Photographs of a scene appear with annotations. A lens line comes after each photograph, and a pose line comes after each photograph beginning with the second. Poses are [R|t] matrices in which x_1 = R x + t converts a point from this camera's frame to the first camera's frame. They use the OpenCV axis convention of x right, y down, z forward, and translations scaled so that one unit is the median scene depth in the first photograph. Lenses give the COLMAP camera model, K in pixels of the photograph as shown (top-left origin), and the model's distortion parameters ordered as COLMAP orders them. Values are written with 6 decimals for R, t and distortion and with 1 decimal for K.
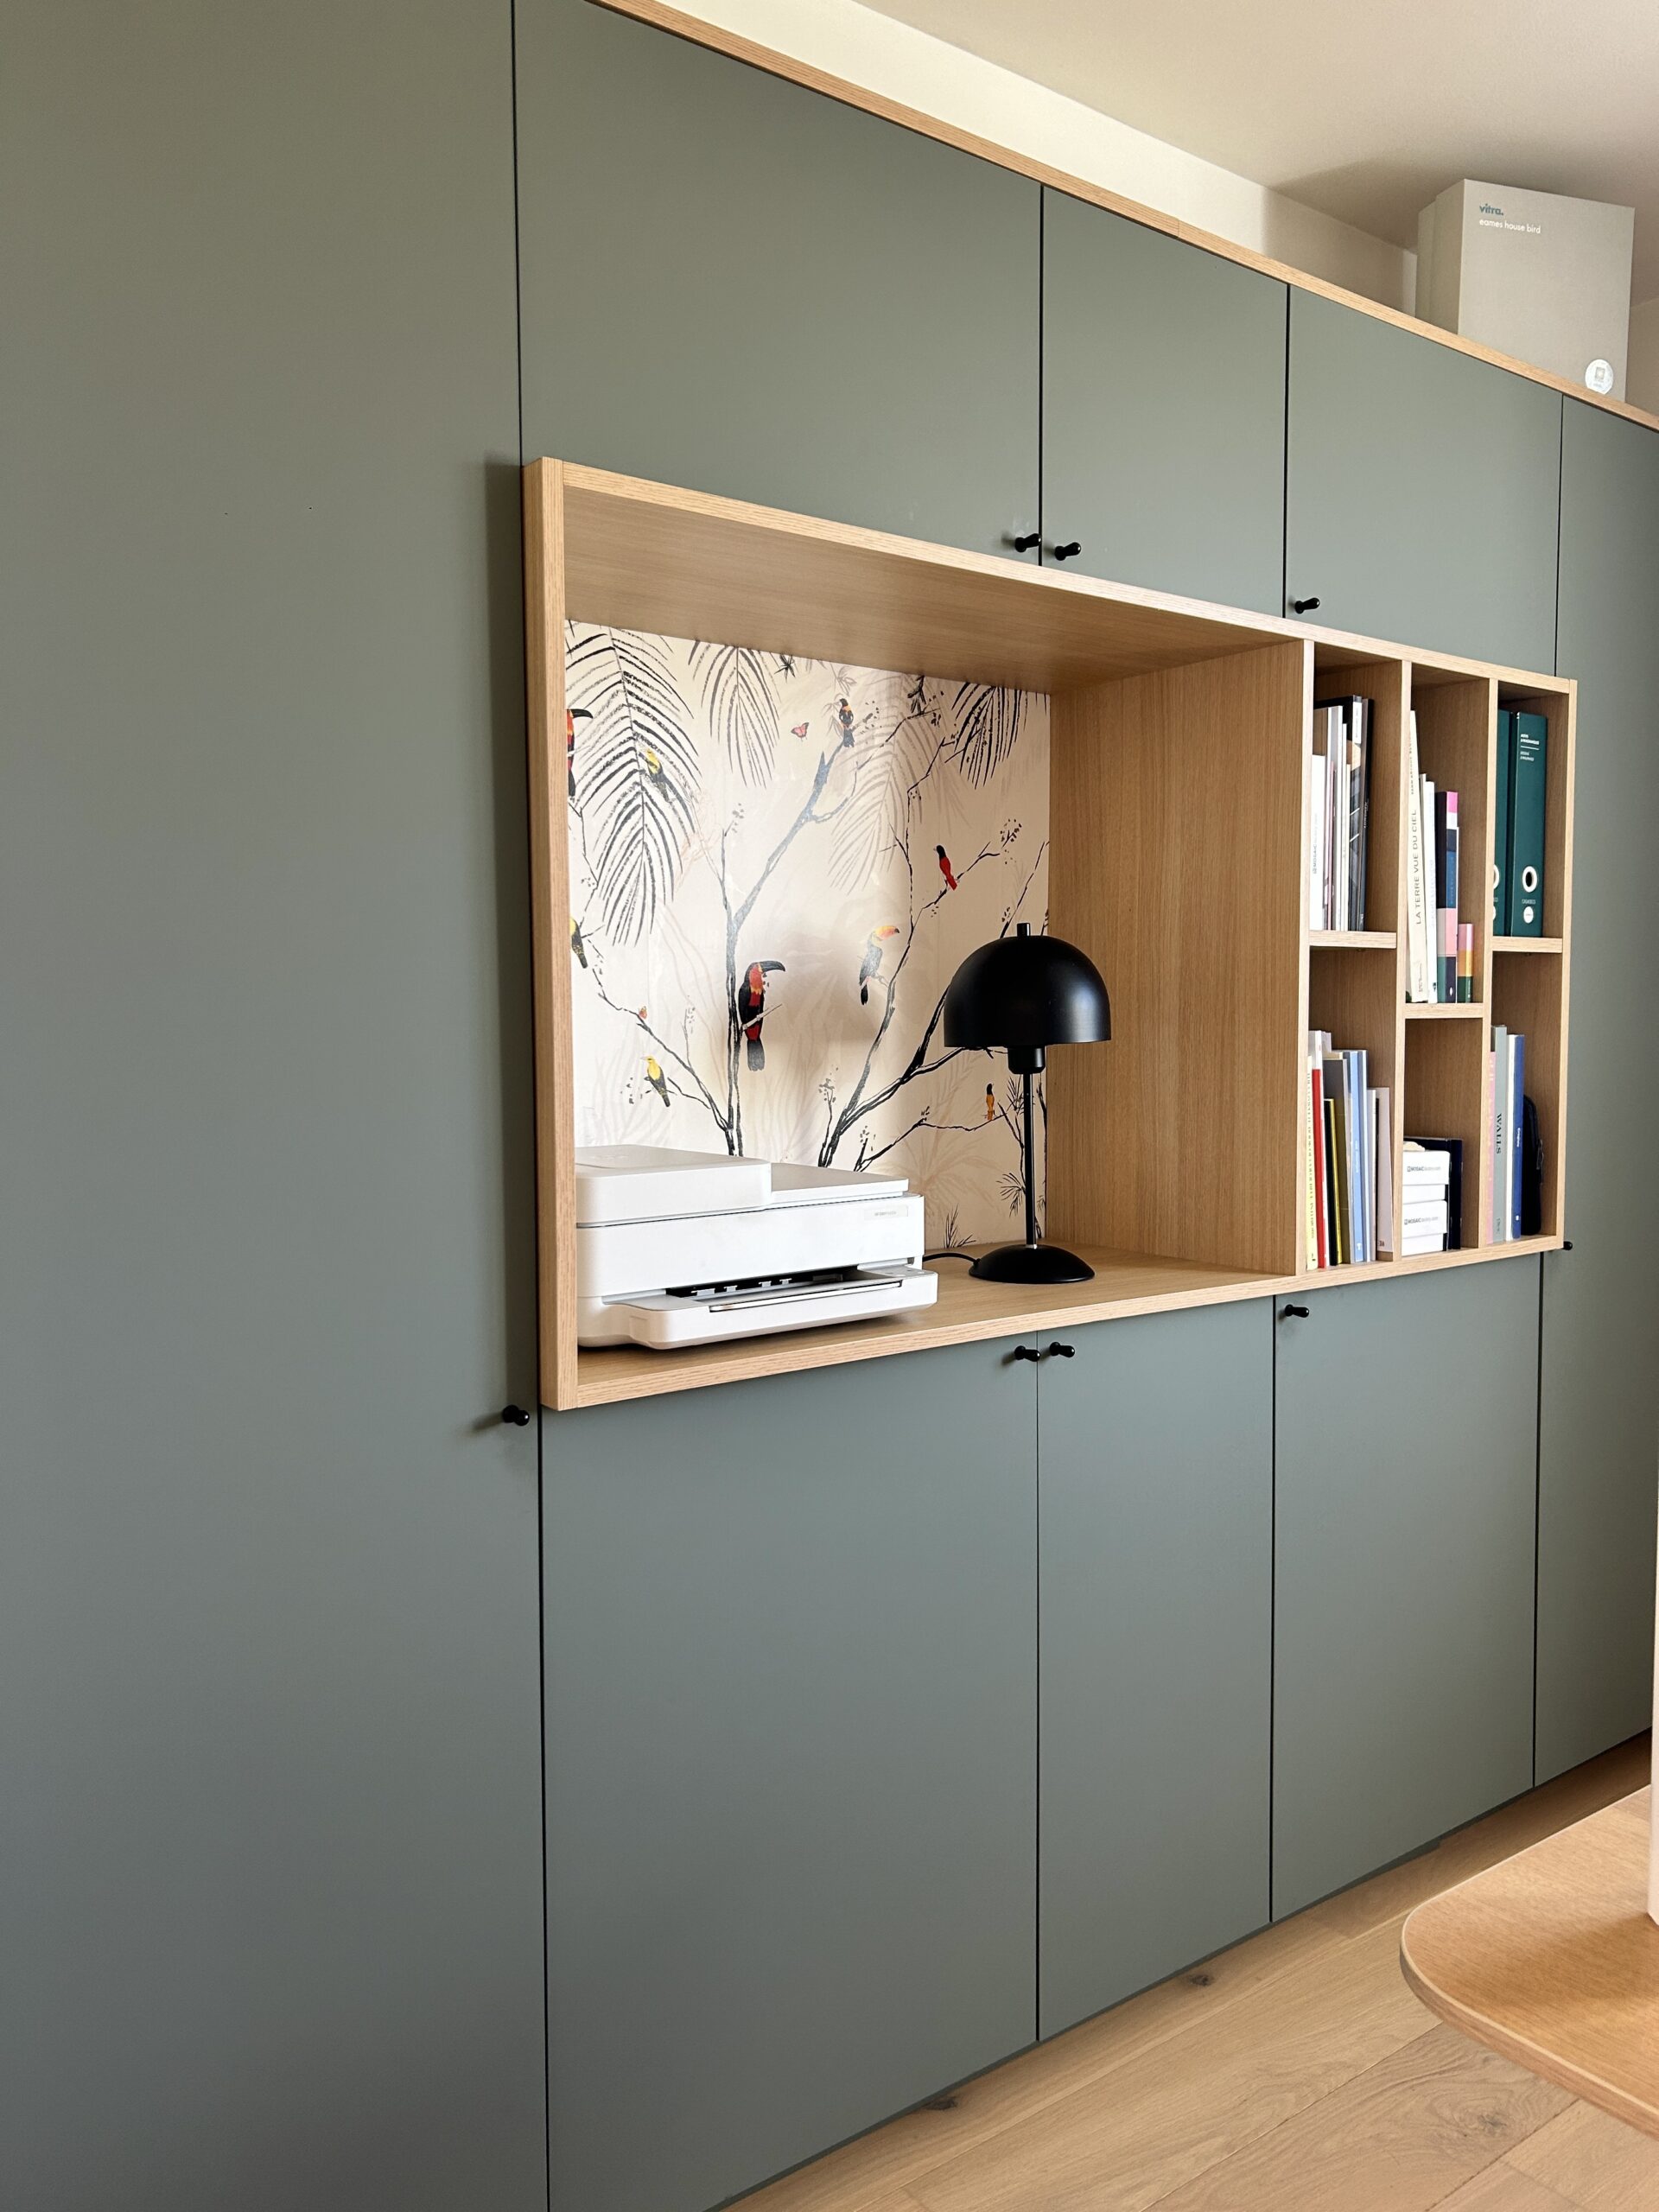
lens RADIAL K [[1648.0, 0, 829.5], [0, 1648.0, 1106.0], [0, 0, 1]] dist [0.099869, -0.050554]
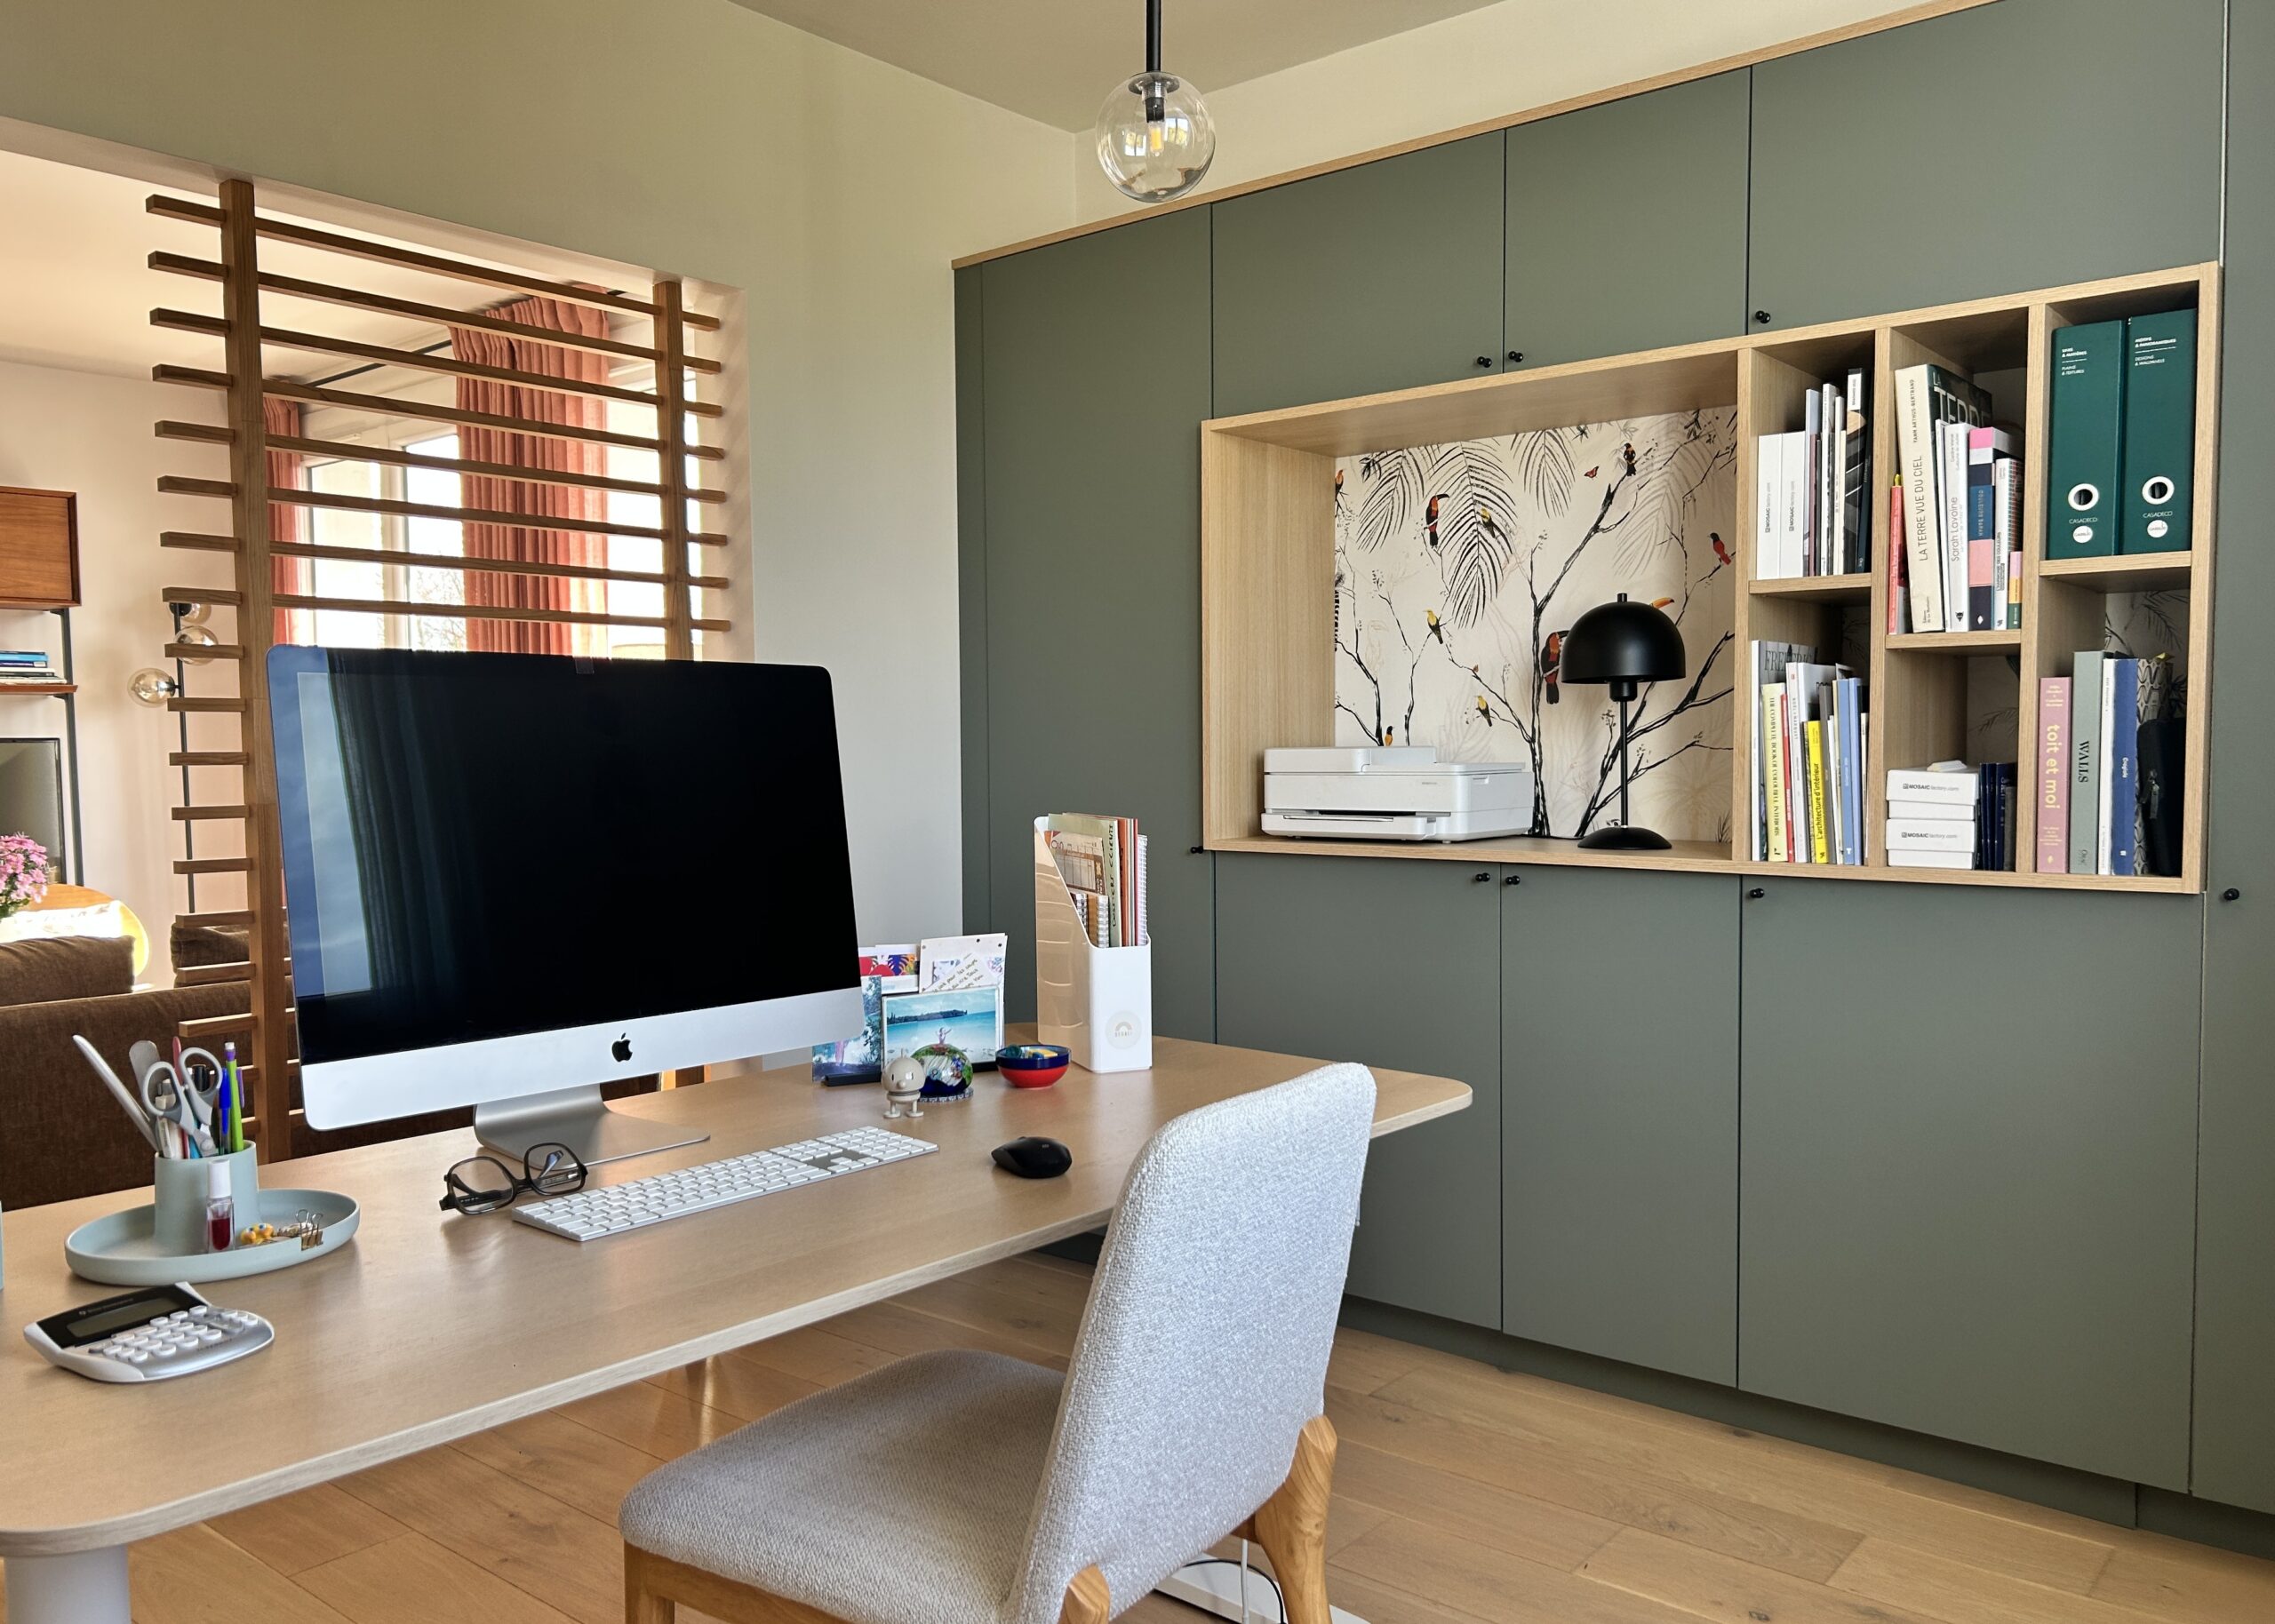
lens RADIAL K [[1721.2, 0, 1136.2], [0, 1721.2, 855.3], [0, 0, 1]] dist [-0.038194, -0.000322]
pose [[0.226710, 0.062792, -0.971936, 1.376523], [-0.045923, 0.997499, 0.053731, 0.048742], [0.972879, 0.032453, 0.229026, 0.264898]]
